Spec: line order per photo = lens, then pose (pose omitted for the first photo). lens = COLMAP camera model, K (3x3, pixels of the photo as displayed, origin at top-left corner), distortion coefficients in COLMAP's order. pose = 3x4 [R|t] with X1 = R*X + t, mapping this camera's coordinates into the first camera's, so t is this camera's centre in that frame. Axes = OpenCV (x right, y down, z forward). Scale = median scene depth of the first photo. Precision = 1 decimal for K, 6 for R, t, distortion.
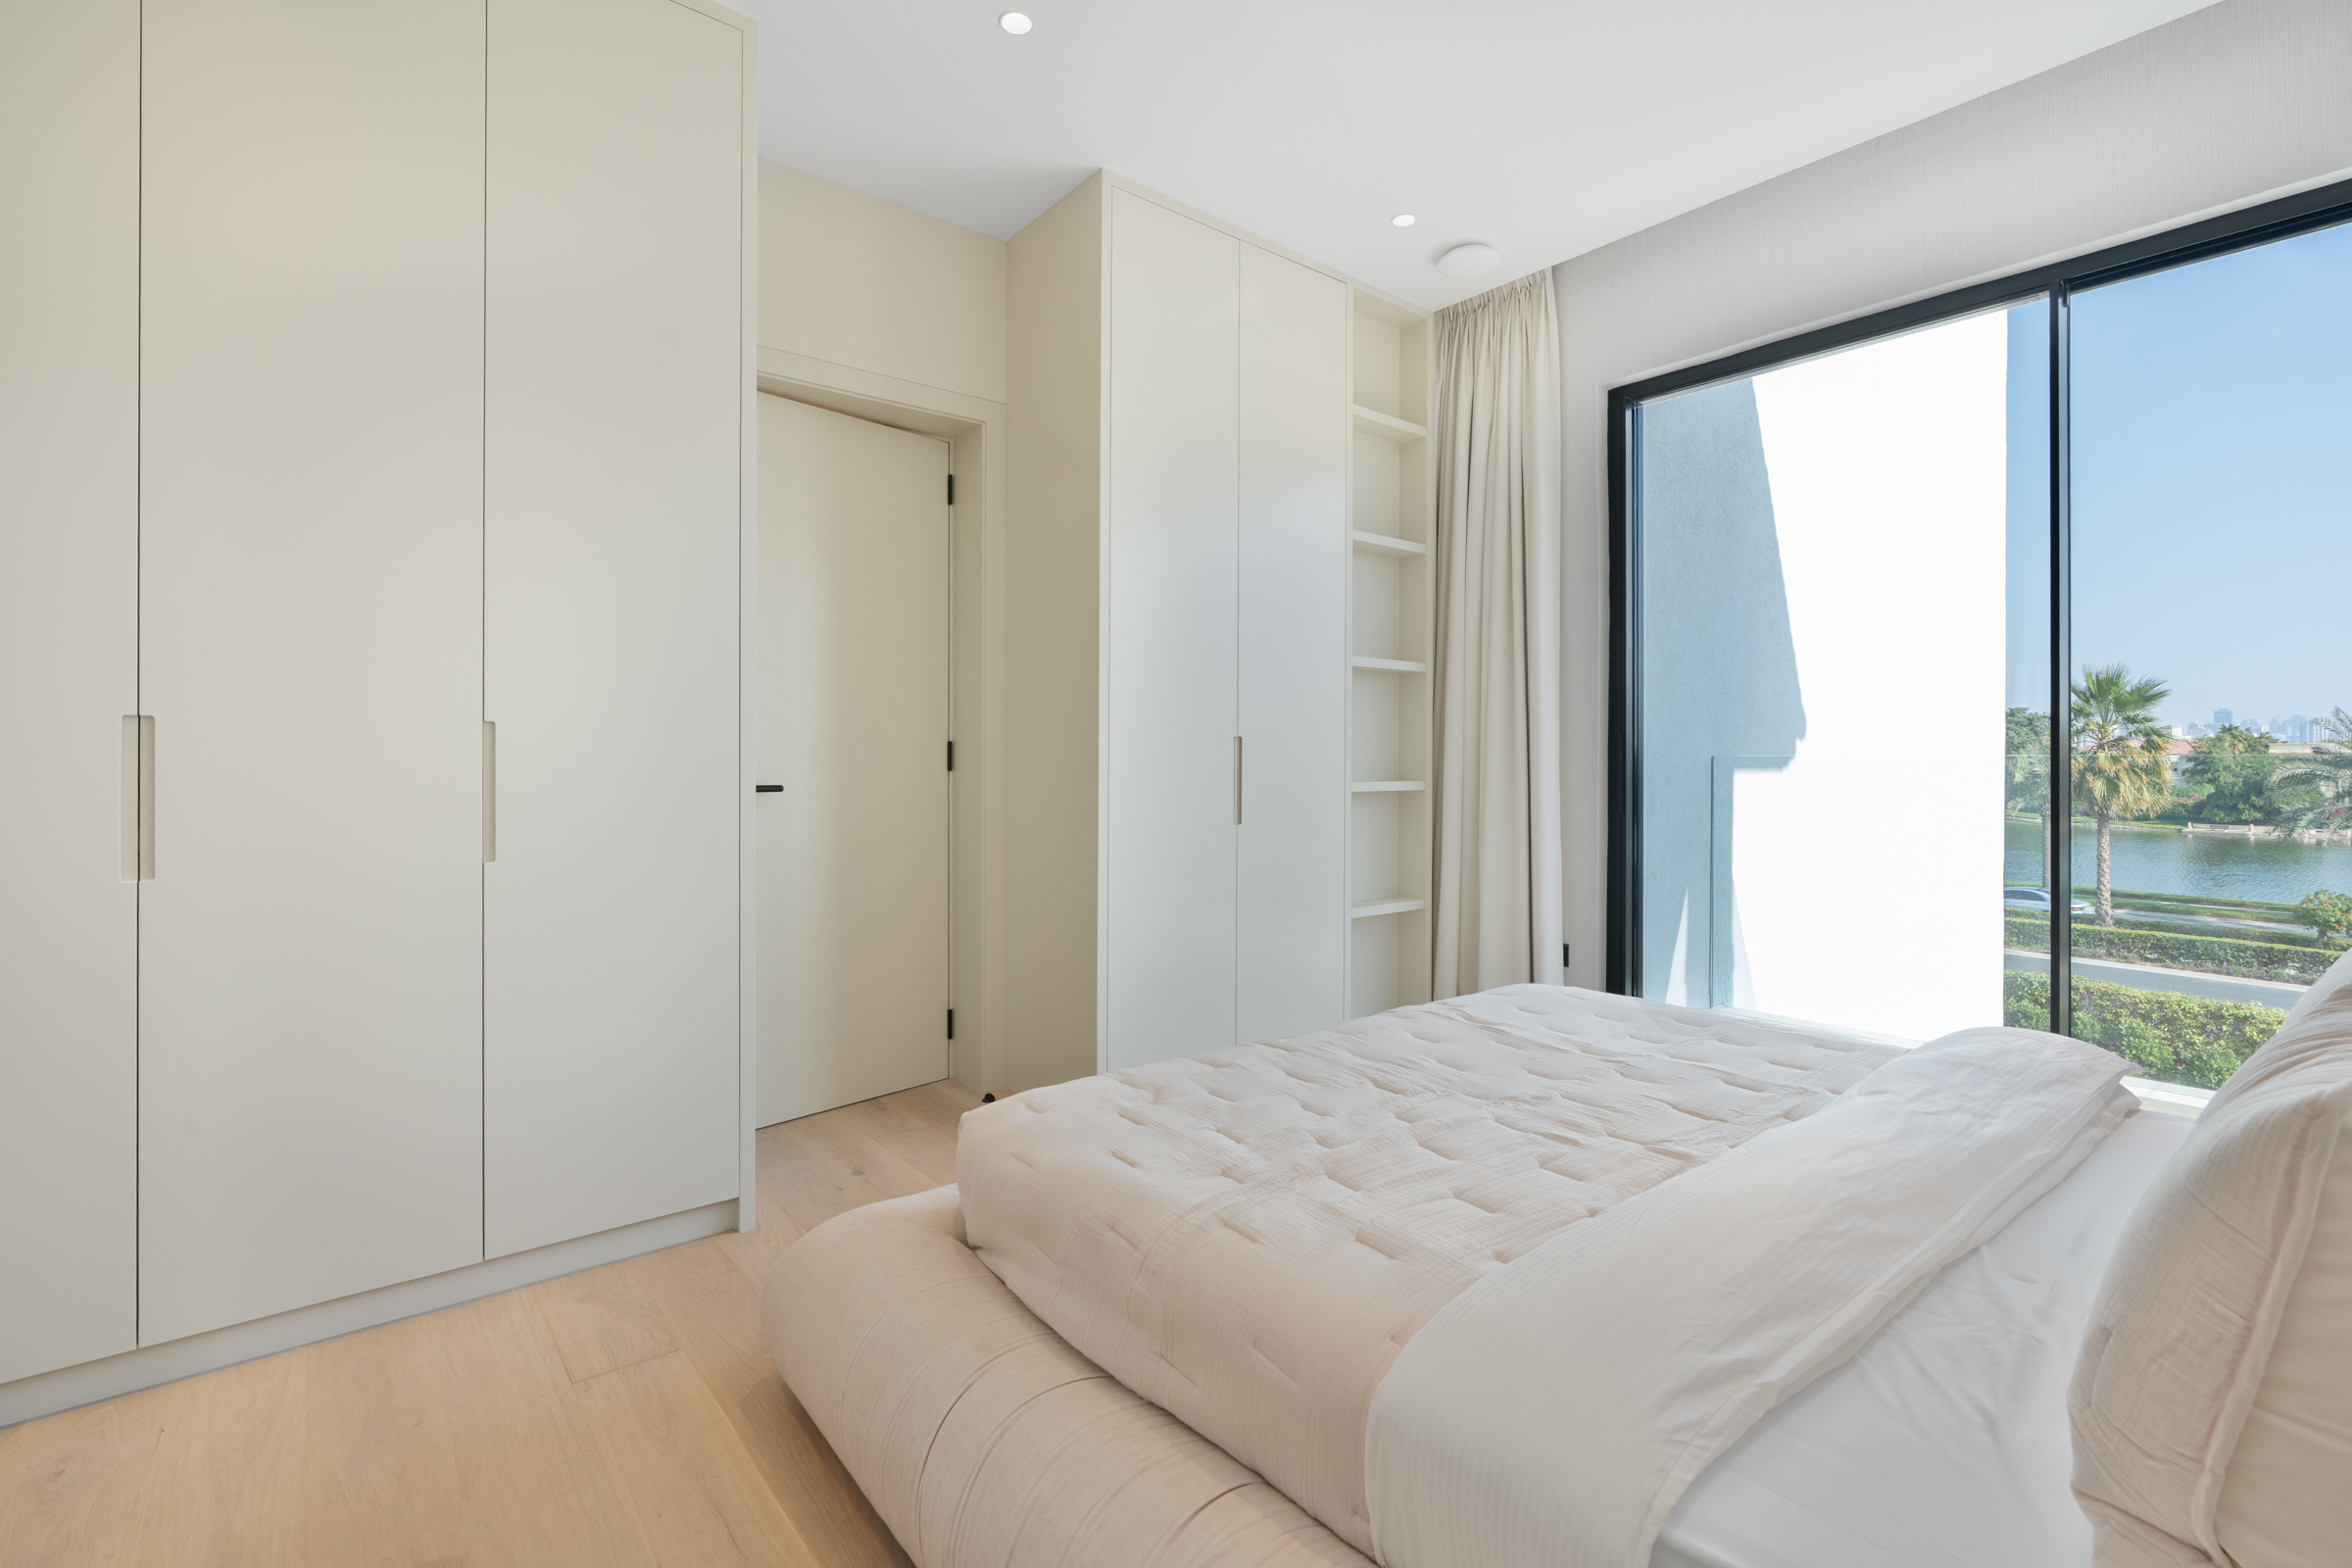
lens RADIAL K [[1056.4, 0, 1177.2], [0, 1056.4, 758.0], [0, 0, 1]] dist [-0.000828, -0.000103]
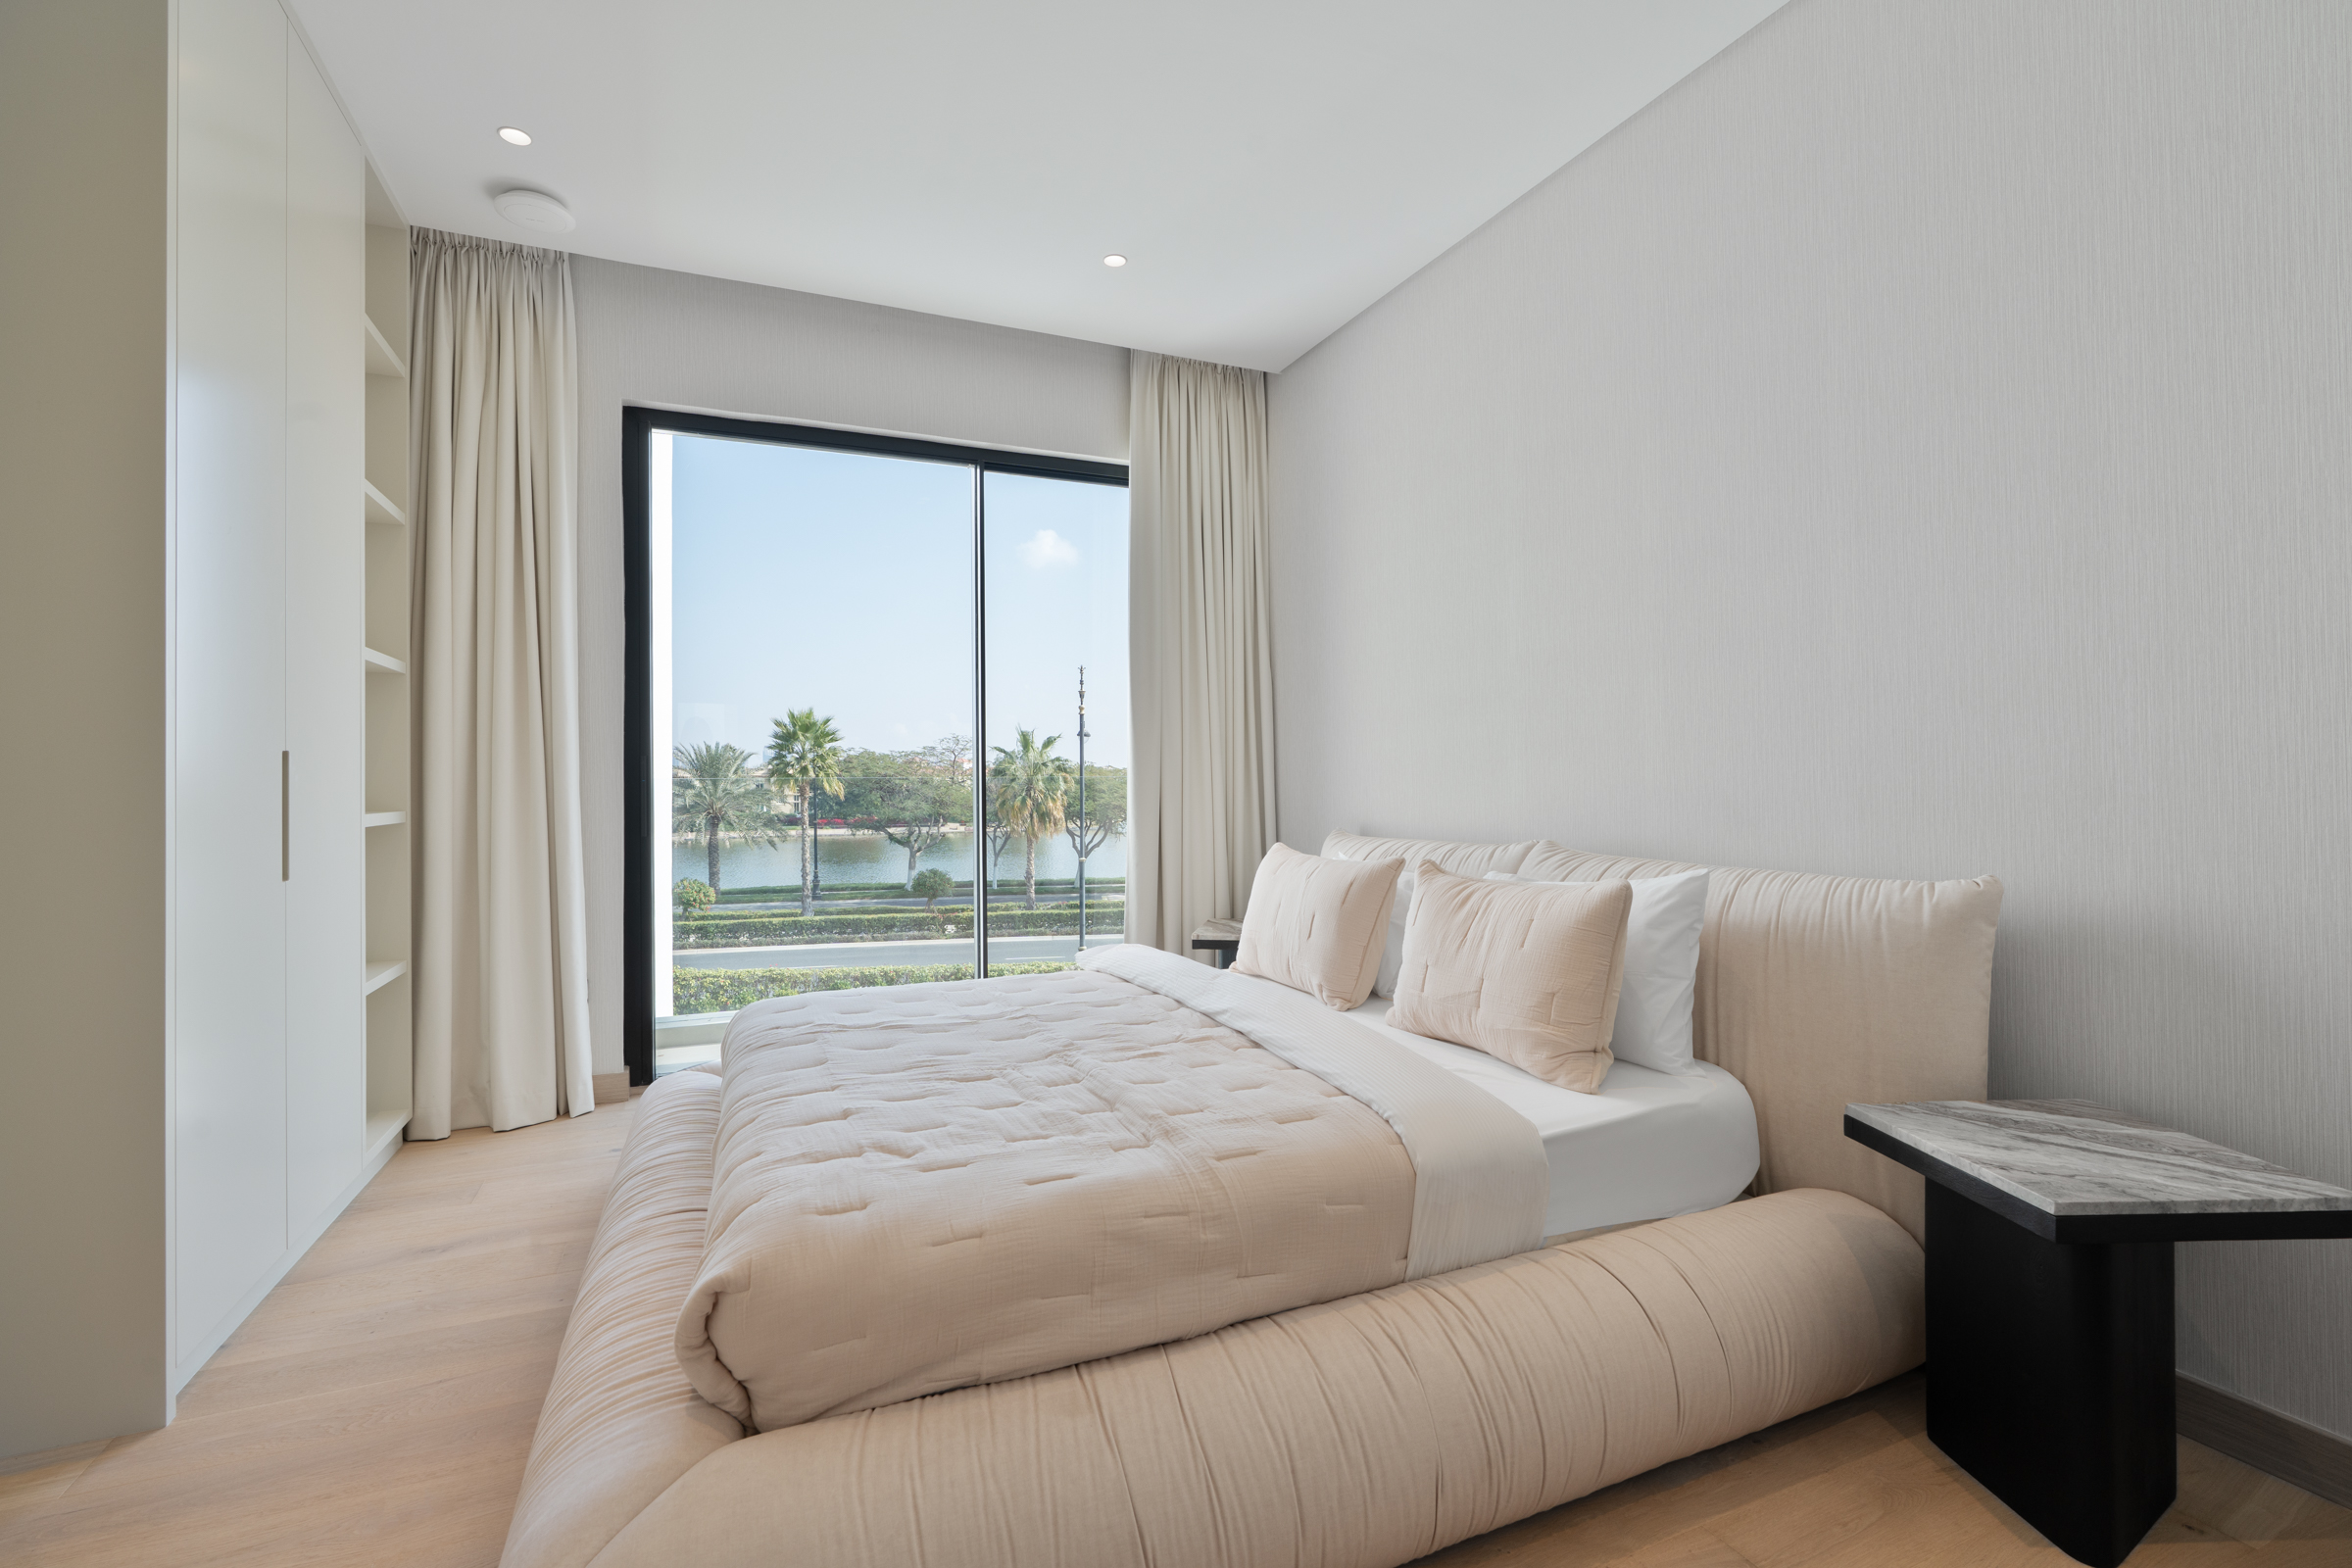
lens RADIAL K [[1051.0, 0, 1173.4], [0, 1051.0, 771.6], [0, 0, 1]] dist [-0.001143, 0.000883]
pose [[0.277017, 0.001699, 0.960863, -0.752873], [0.006015, 0.999976, -0.003502, -0.003915], [-0.960846, 0.006750, 0.277000, 0.464037]]
